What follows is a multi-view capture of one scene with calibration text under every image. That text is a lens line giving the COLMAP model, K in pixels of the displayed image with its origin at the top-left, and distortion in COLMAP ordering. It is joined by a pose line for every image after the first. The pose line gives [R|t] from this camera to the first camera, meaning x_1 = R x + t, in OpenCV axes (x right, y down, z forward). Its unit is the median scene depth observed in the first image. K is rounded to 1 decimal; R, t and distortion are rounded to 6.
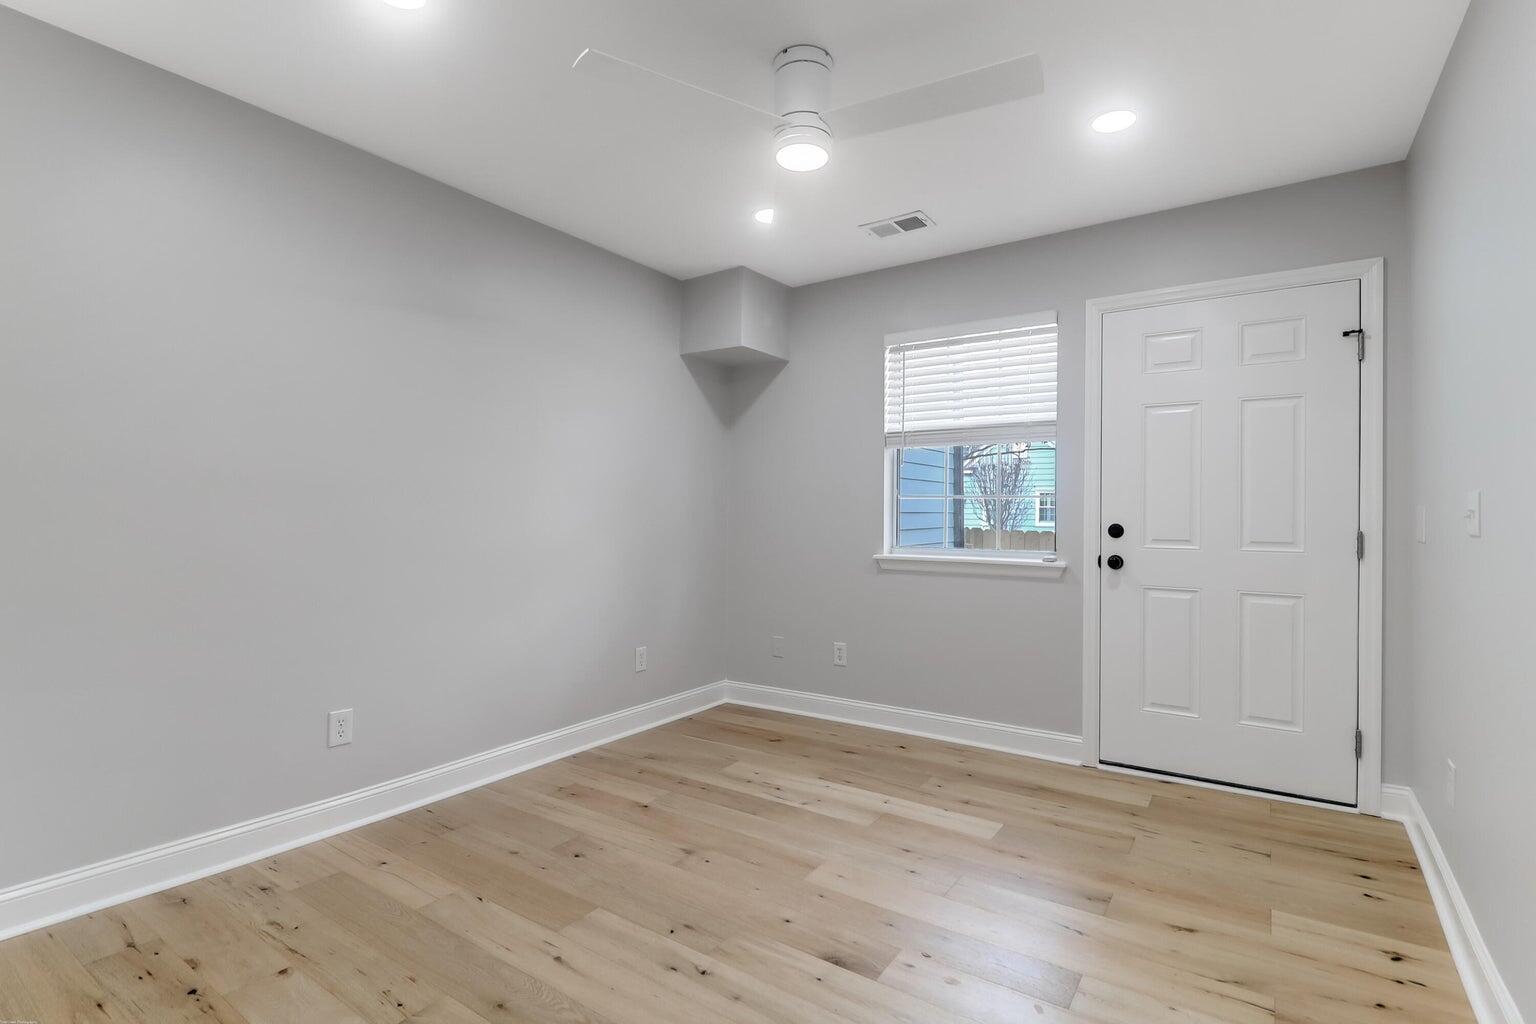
lens RADIAL K [[694.0, 0, 768.0], [0, 694.0, 512.0], [0, 0, 1]] dist [-0.002318, -0.000818]
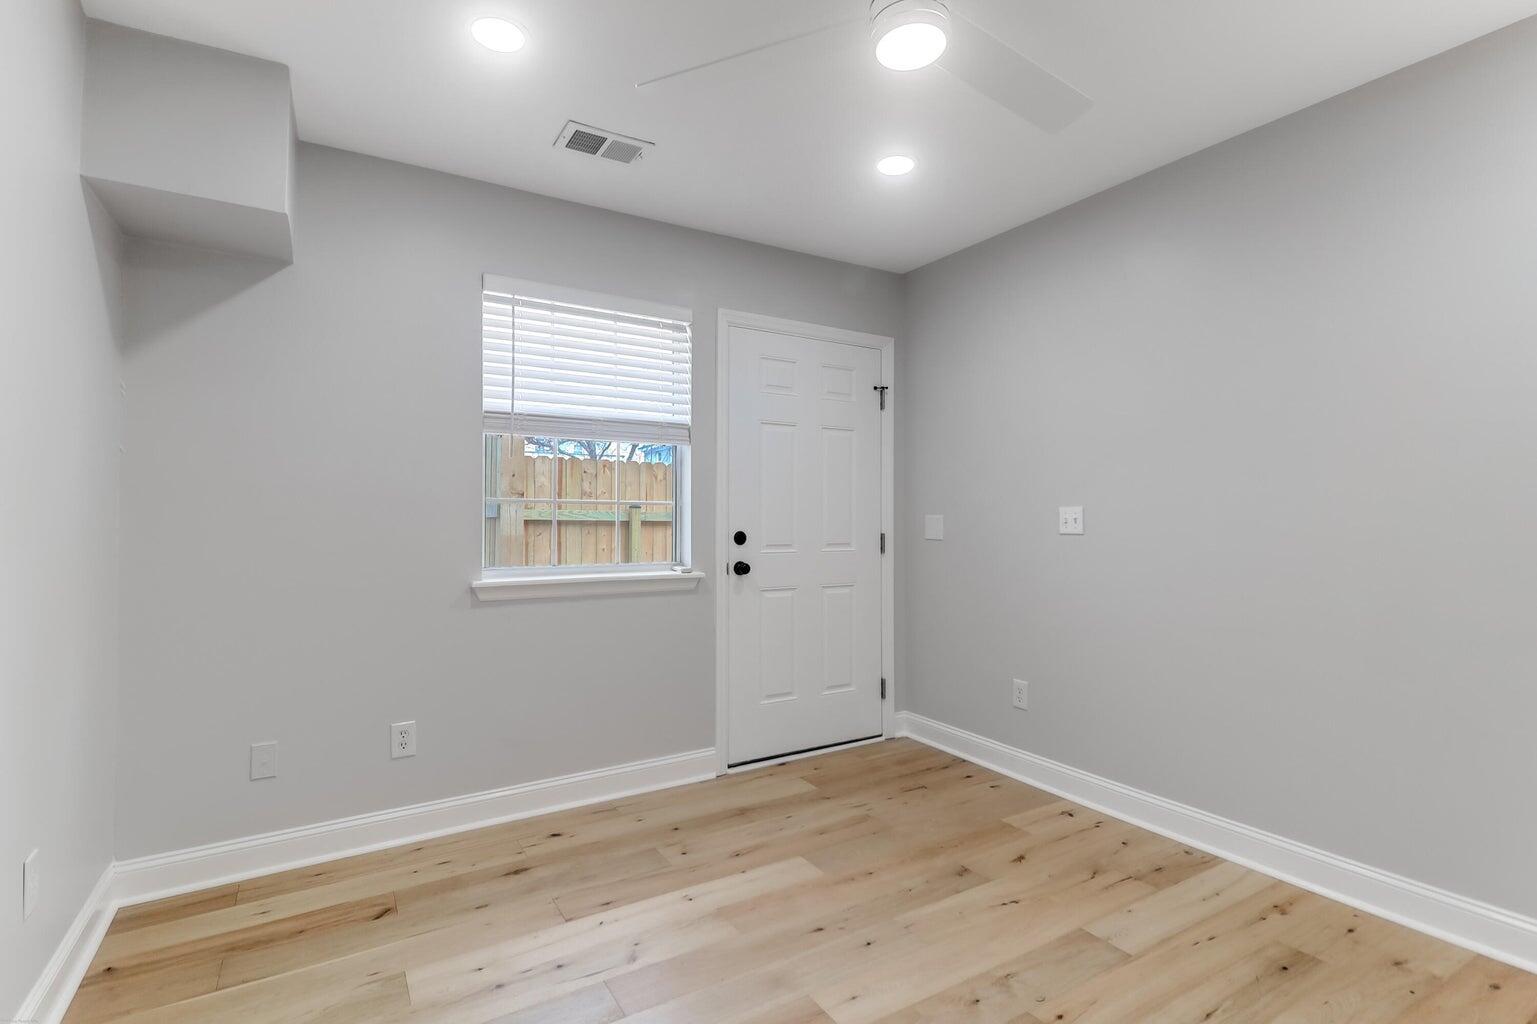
lens RADIAL K [[708.6, 0, 769.2], [0, 708.6, 513.1], [0, 0, 1]] dist [0.024935, -0.014357]
pose [[0.440102, 0.006915, 0.897921, -0.433897], [0.003026, 0.999953, -0.009184, -0.000111], [-0.897943, 0.006760, 0.440060, 0.494913]]
